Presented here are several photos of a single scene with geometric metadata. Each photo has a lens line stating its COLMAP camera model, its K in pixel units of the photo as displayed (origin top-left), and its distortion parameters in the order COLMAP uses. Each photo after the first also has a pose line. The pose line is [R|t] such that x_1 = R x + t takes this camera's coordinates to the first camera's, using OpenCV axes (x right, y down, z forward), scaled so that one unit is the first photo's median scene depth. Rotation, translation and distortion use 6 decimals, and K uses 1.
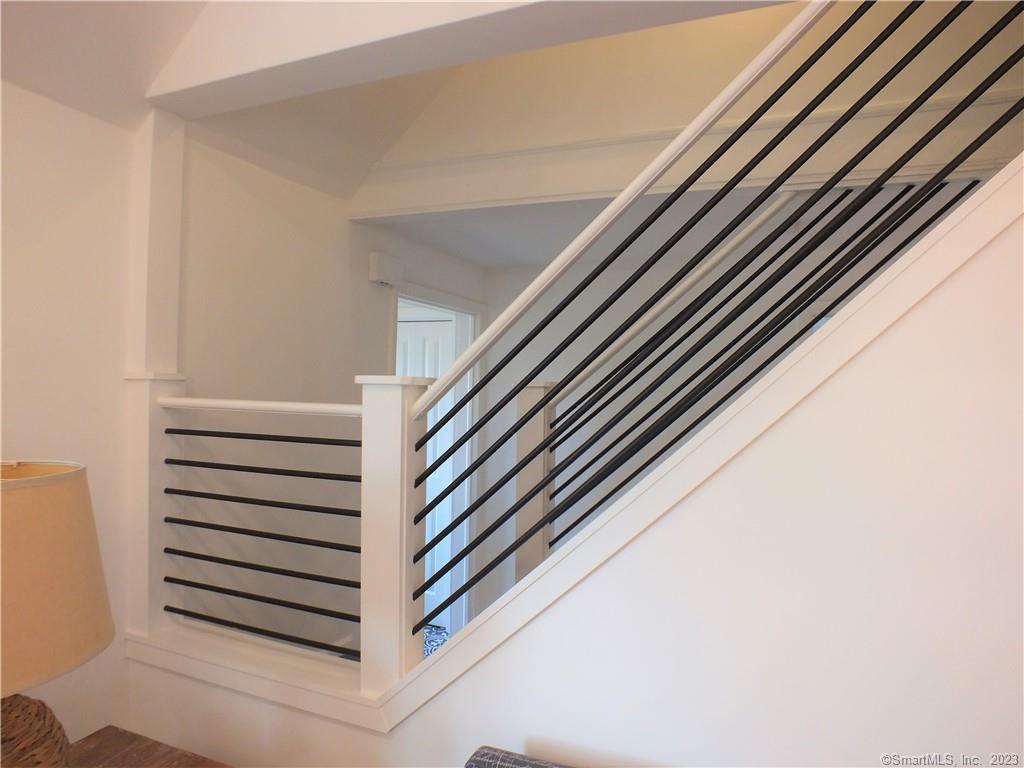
lens RADIAL K [[645.7, 0, 515.8], [0, 645.7, 390.8], [0, 0, 1]] dist [-0.081772, 0.027766]
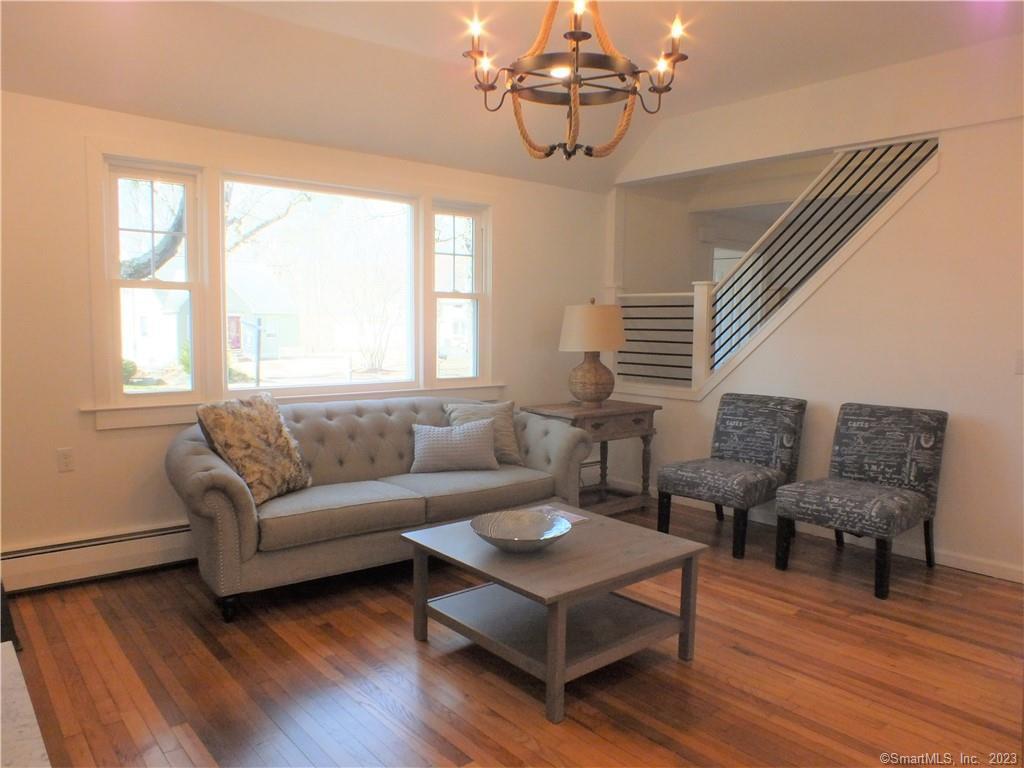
lens RADIAL K [[734.1, 0, 517.3], [0, 734.1, 394.8], [0, 0, 1]] dist [-0.081786, 0.044043]
pose [[0.890318, 0.030846, -0.454293, 0.548479], [0.008443, 0.996413, 0.084202, 0.196544], [0.455261, -0.078802, 0.886864, -2.270971]]
